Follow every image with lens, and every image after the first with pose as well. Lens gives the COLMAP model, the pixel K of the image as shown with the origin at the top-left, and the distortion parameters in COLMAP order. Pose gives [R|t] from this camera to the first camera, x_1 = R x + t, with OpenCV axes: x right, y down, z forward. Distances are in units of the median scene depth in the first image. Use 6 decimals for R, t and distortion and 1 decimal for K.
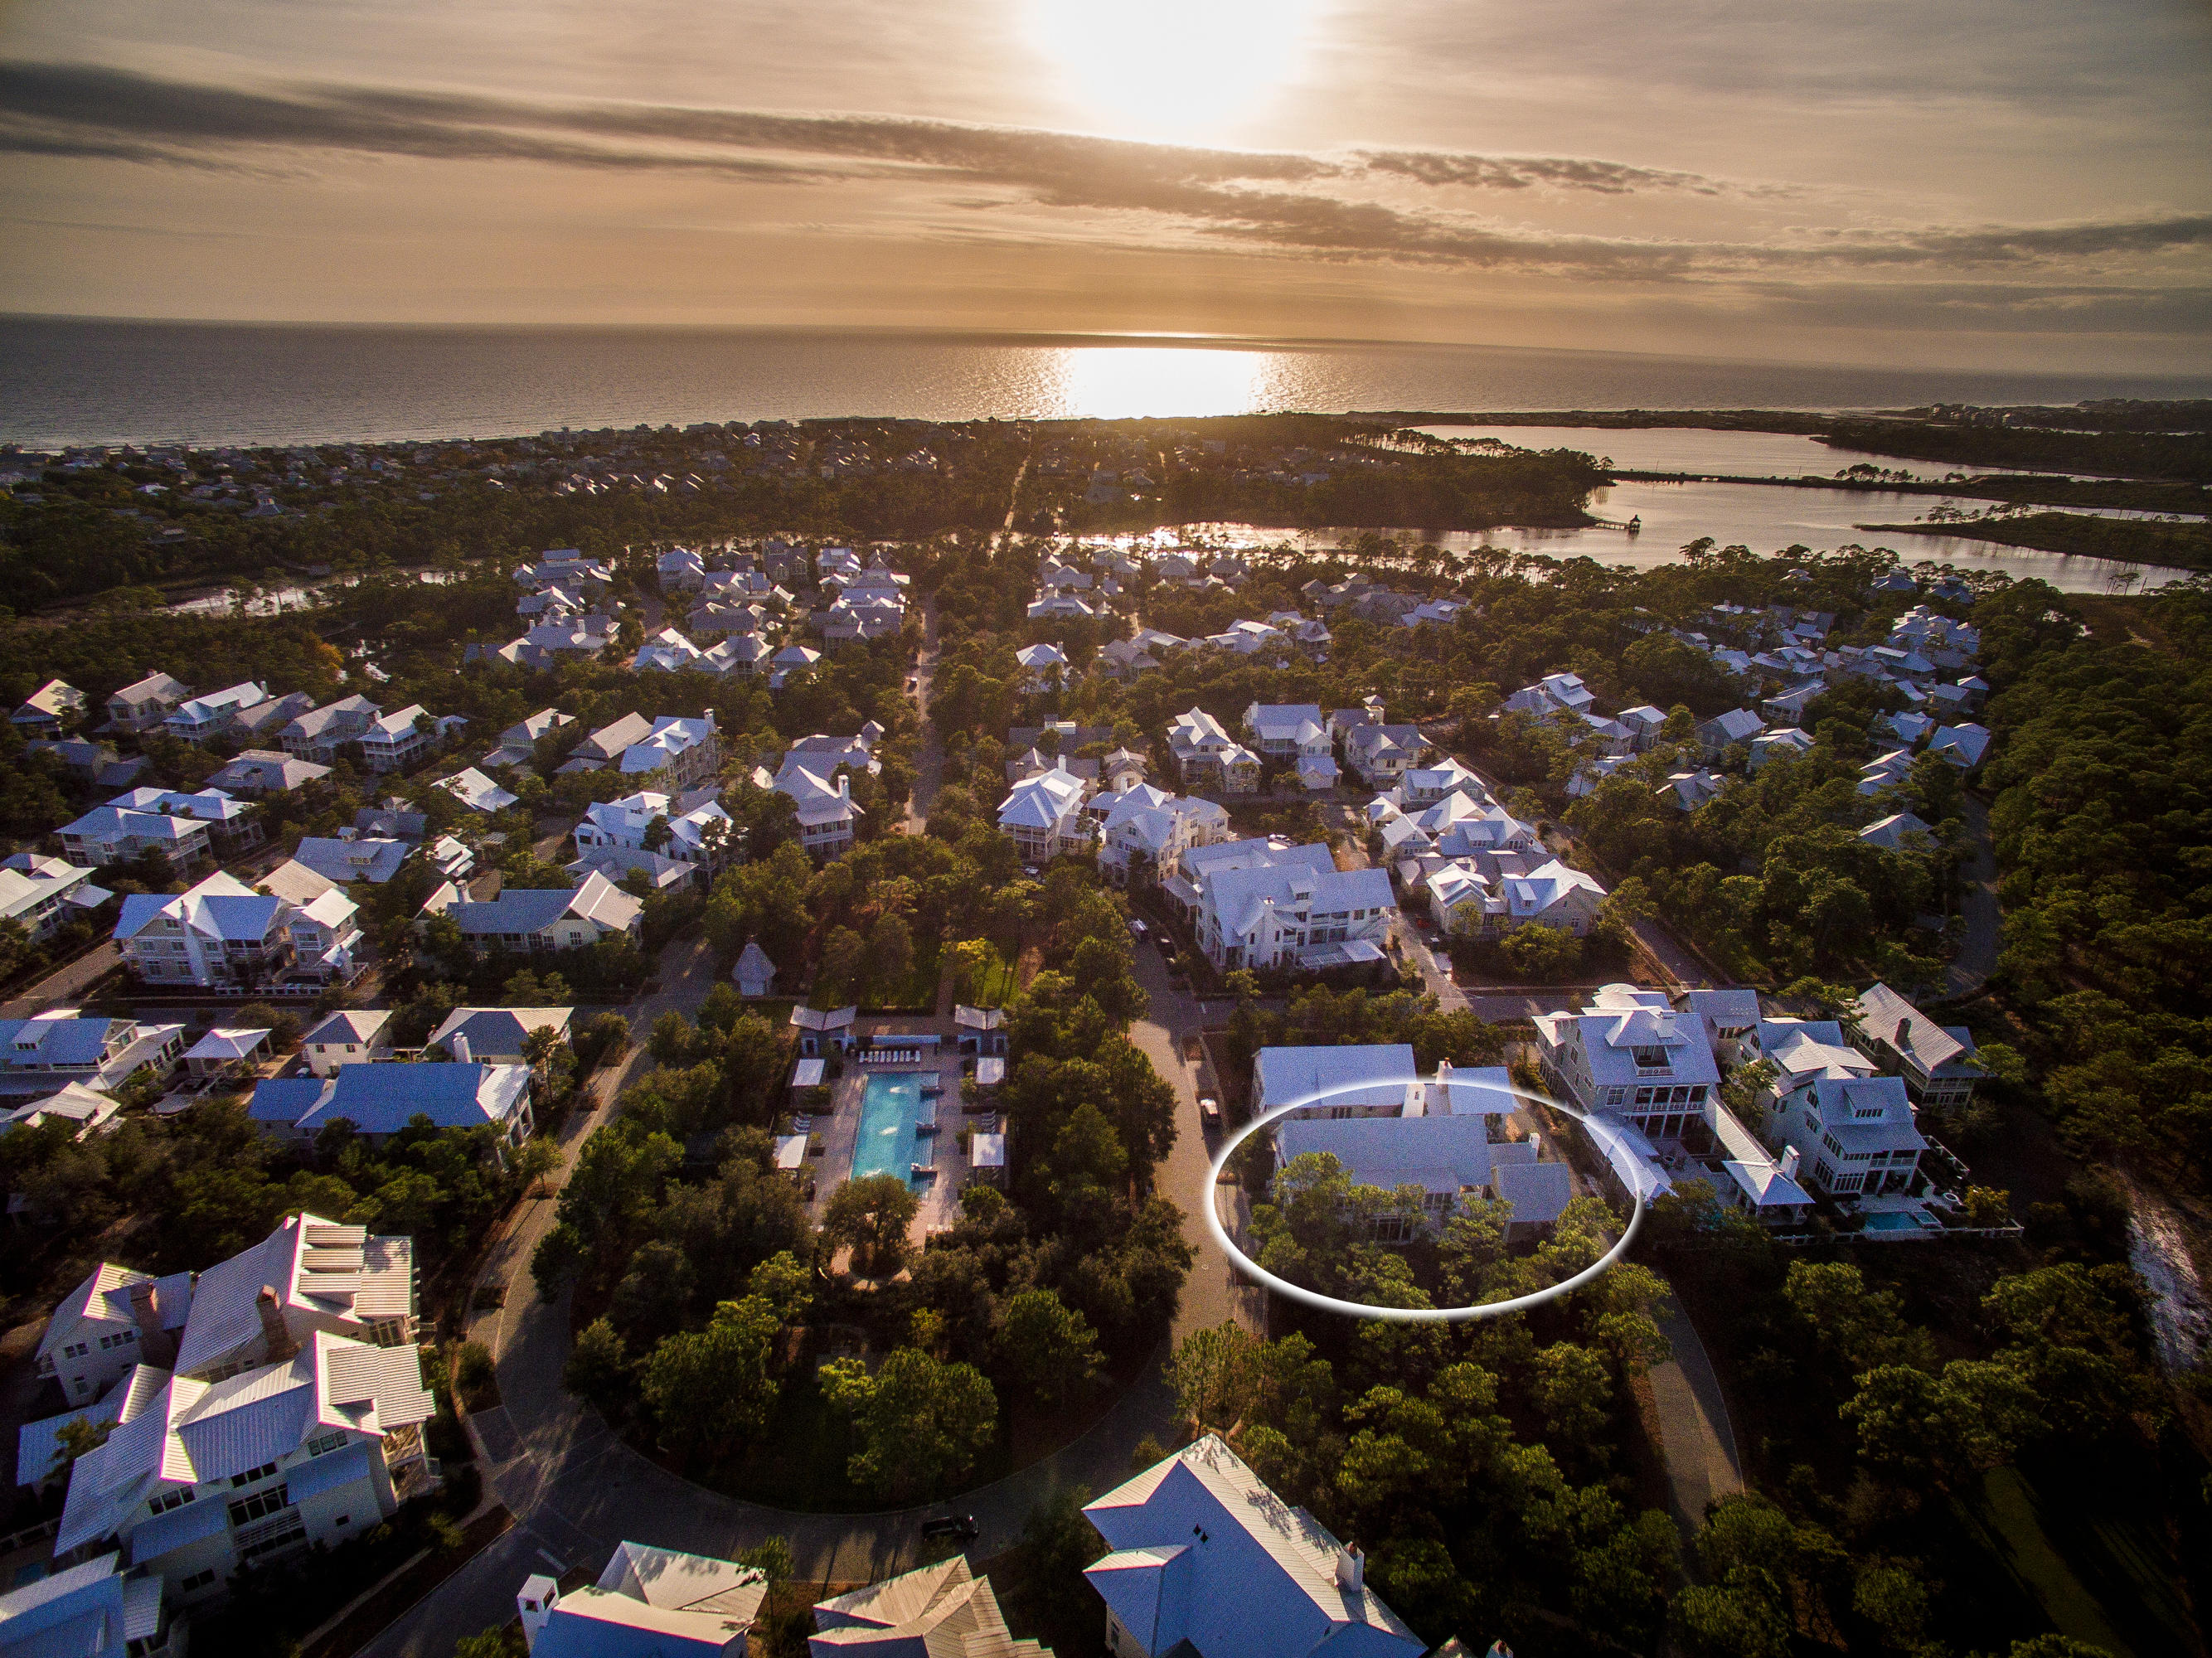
lens RADIAL K [[1274.6, 0, 1106.0], [0, 1274.6, 829.0], [0, 0, 1]] dist [-0.122329, 0.088250]
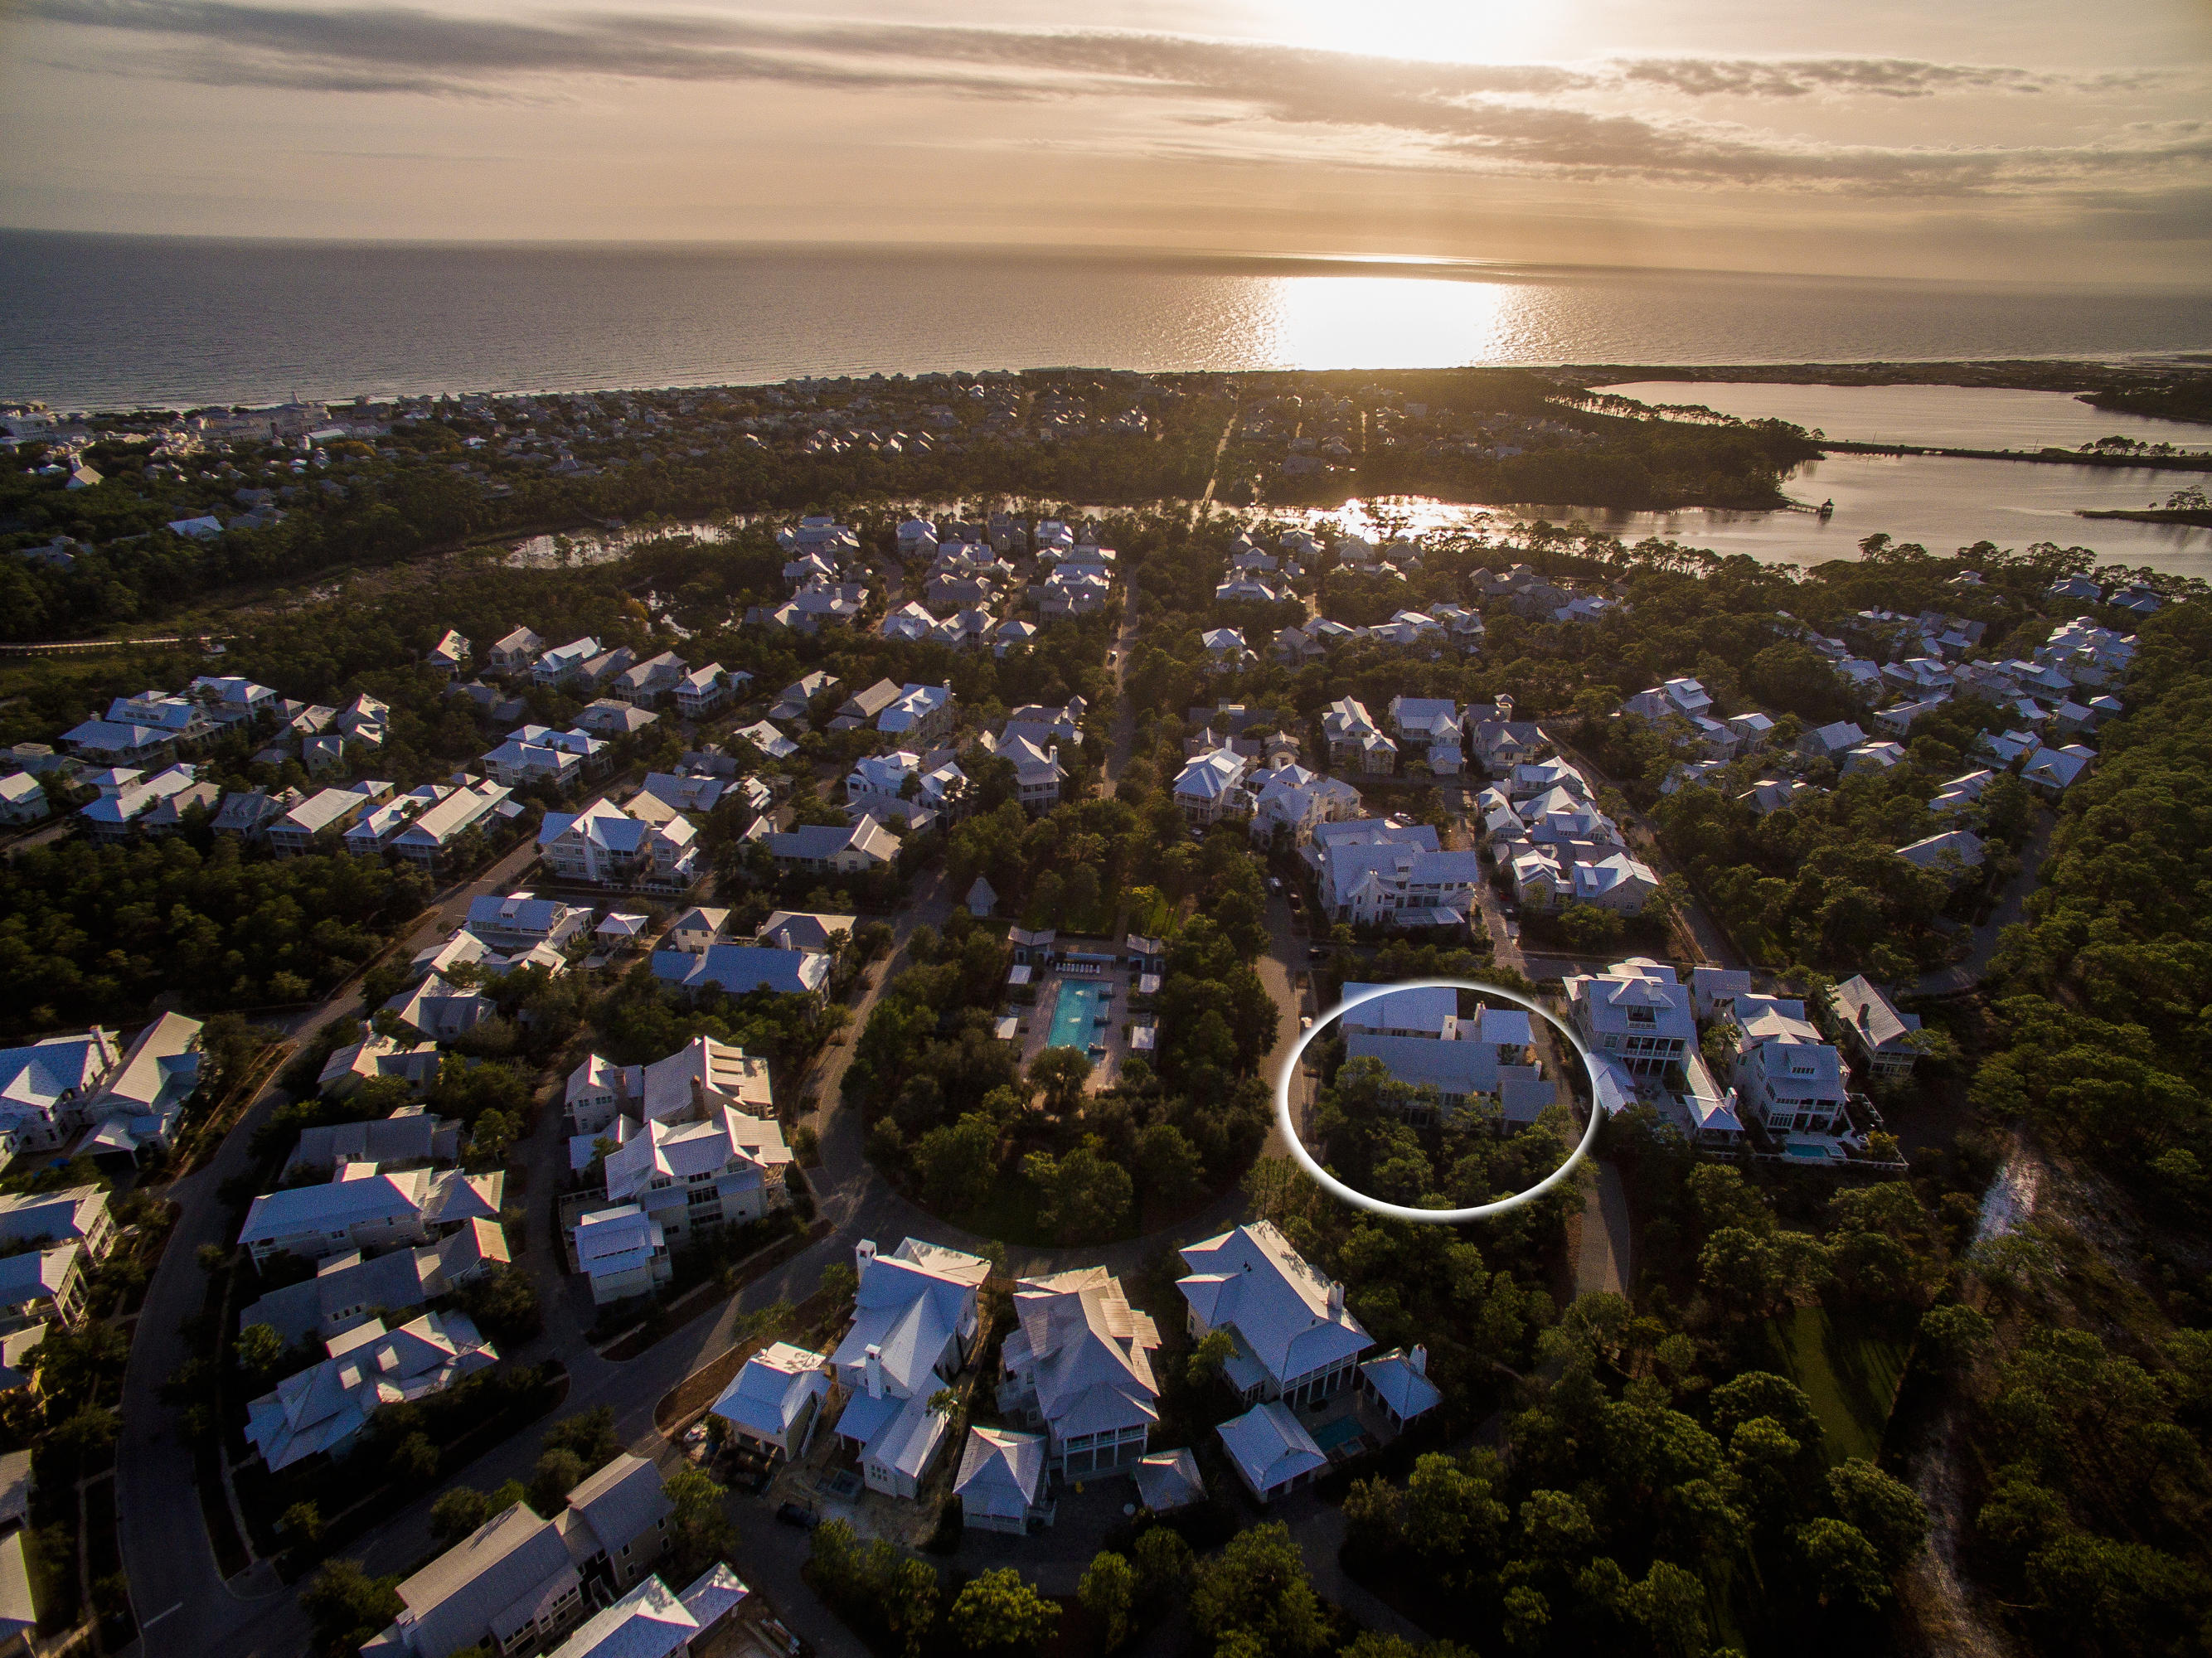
lens RADIAL K [[1274.6, 0, 1106.0], [0, 1274.6, 829.0], [0, 0, 1]] dist [-0.122329, 0.088250]
pose [[0.986841, 0.065271, -0.147933, 0.039772], [-0.056772, 0.996524, 0.060970, -0.041868], [0.151398, -0.051769, 0.987116, -0.261099]]
